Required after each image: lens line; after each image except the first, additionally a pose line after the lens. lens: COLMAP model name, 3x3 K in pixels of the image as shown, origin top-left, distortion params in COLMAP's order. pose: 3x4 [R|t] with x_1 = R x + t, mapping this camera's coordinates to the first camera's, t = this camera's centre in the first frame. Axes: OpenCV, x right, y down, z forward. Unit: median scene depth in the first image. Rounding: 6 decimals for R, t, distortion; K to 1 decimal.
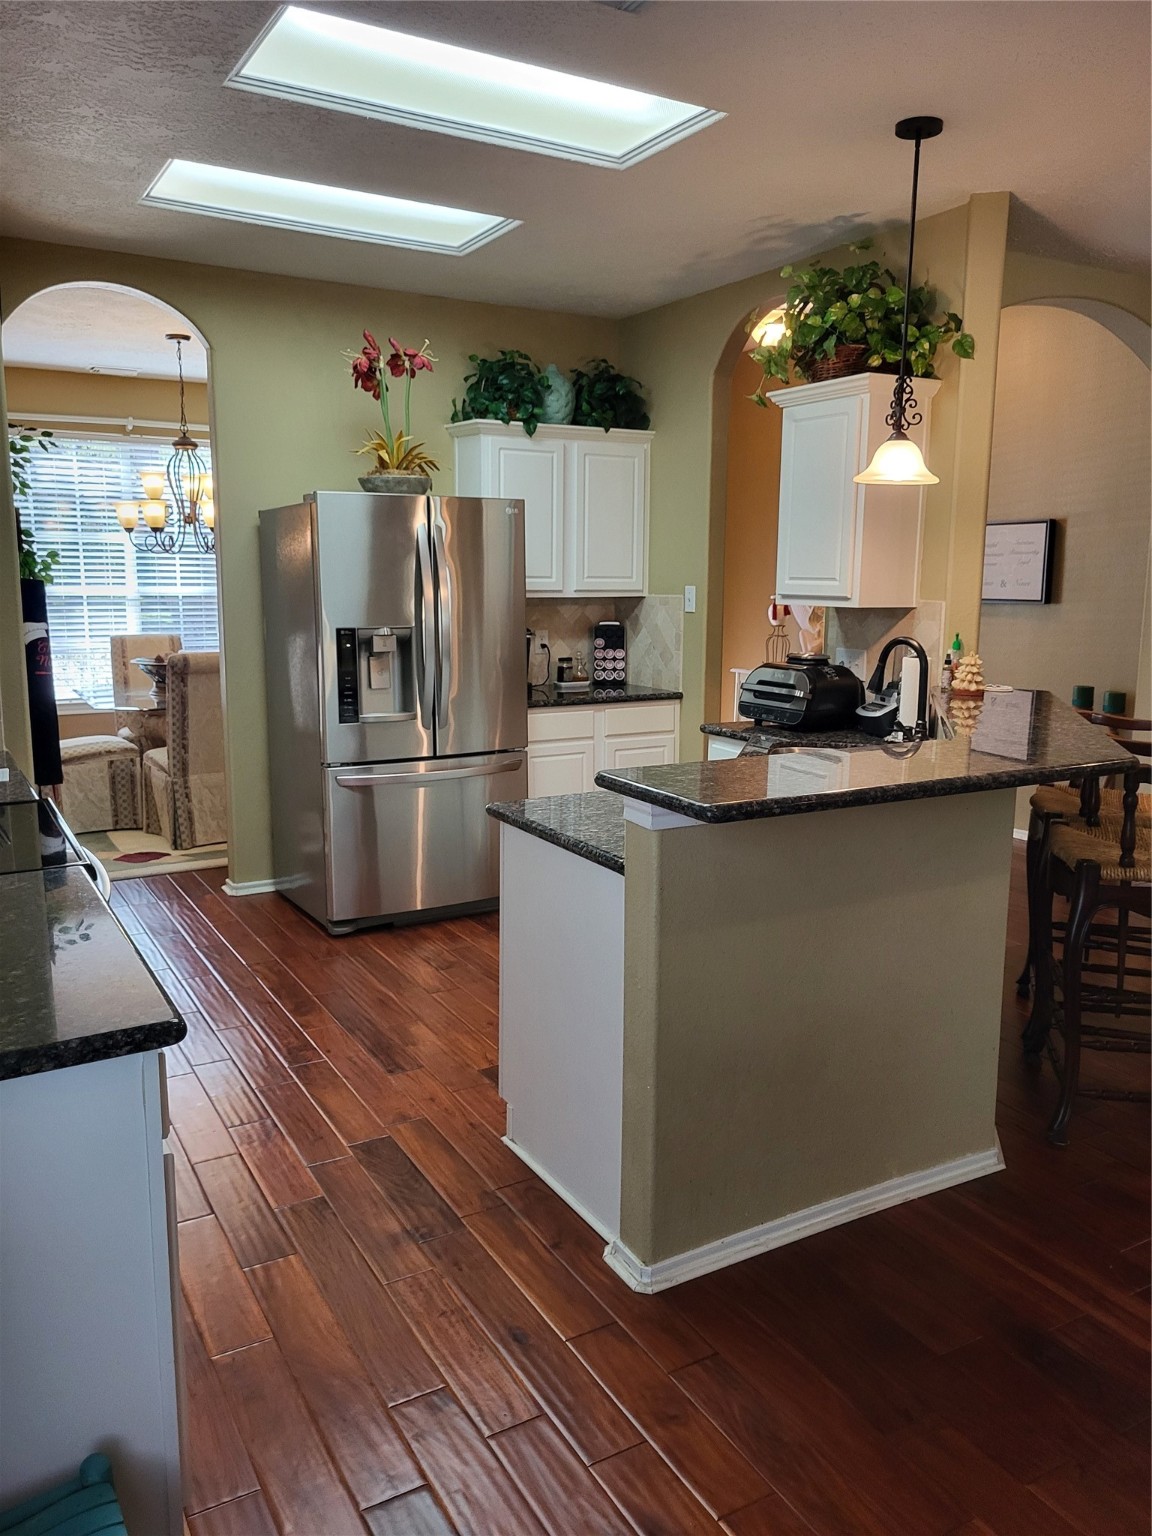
lens RADIAL K [[1166.1, 0, 575.2], [0, 1166.1, 760.1], [0, 0, 1]] dist [0.044453, -0.038161]
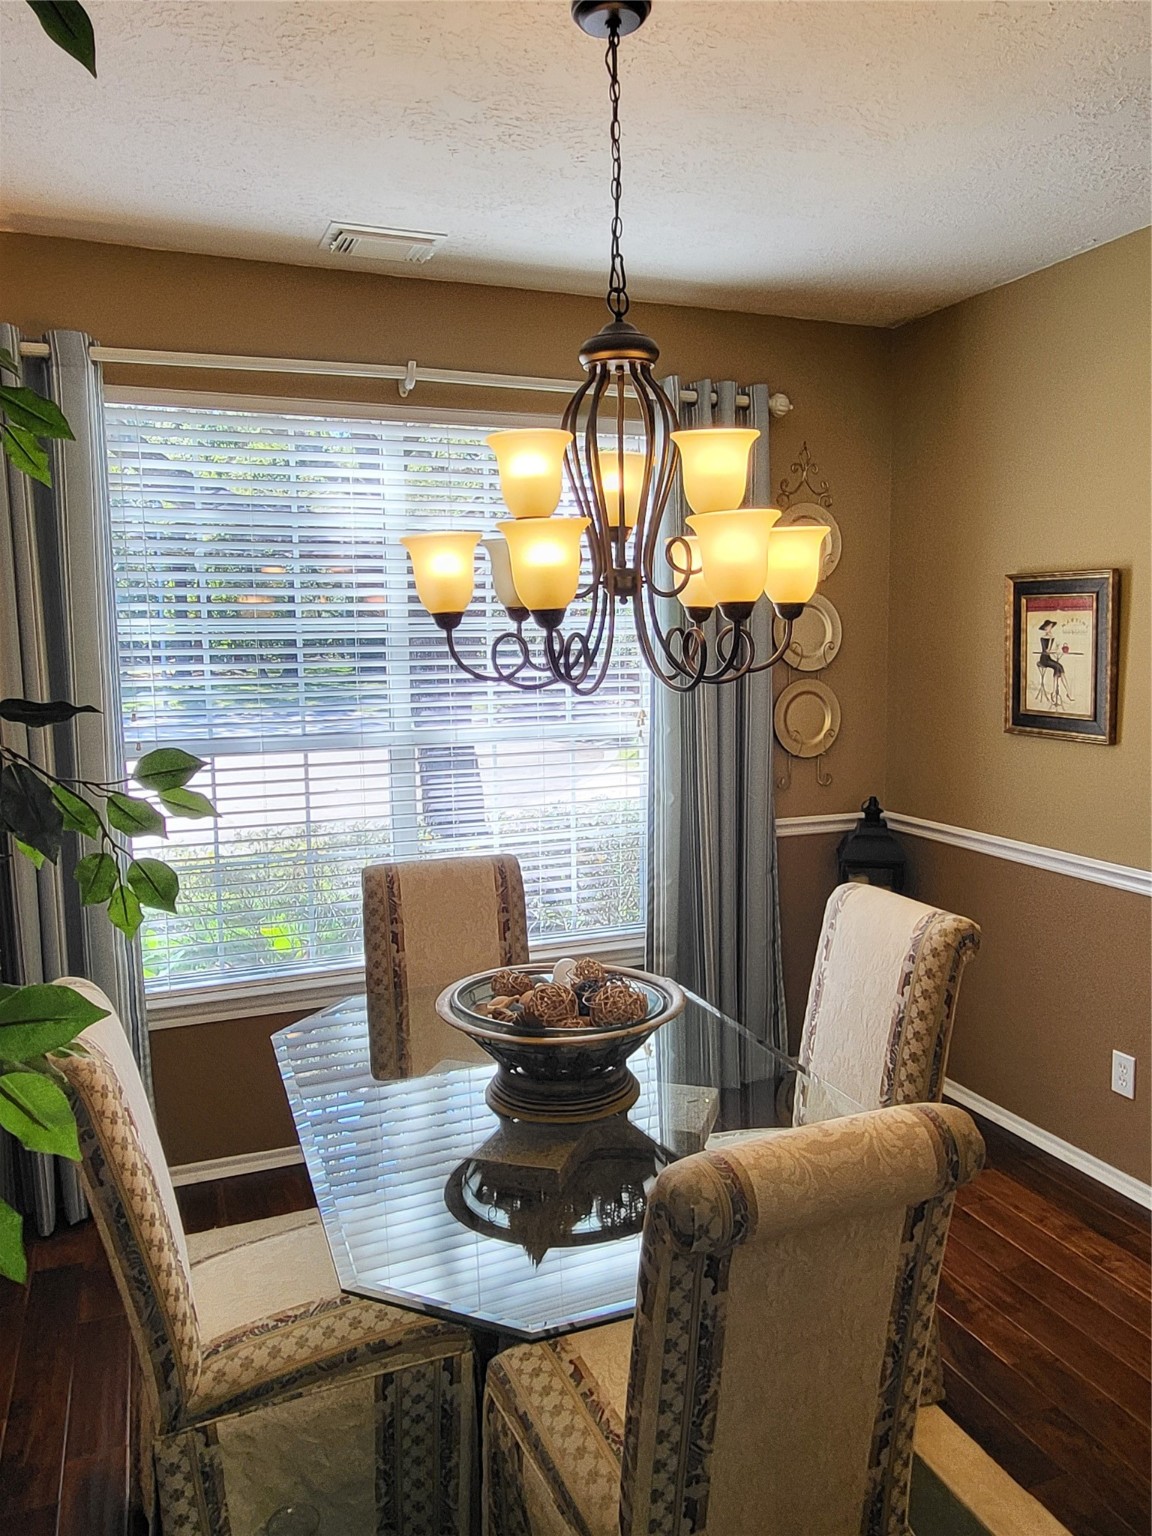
lens RADIAL K [[1063.6, 0, 577.9], [0, 1063.6, 770.0], [0, 0, 1]] dist [-0.012079, -0.000203]
pose [[0.990752, 0.005013, -0.135589, -0.048562], [-0.009108, 0.999520, -0.029596, -0.023351], [0.135376, 0.030557, 0.990323, 0.114557]]
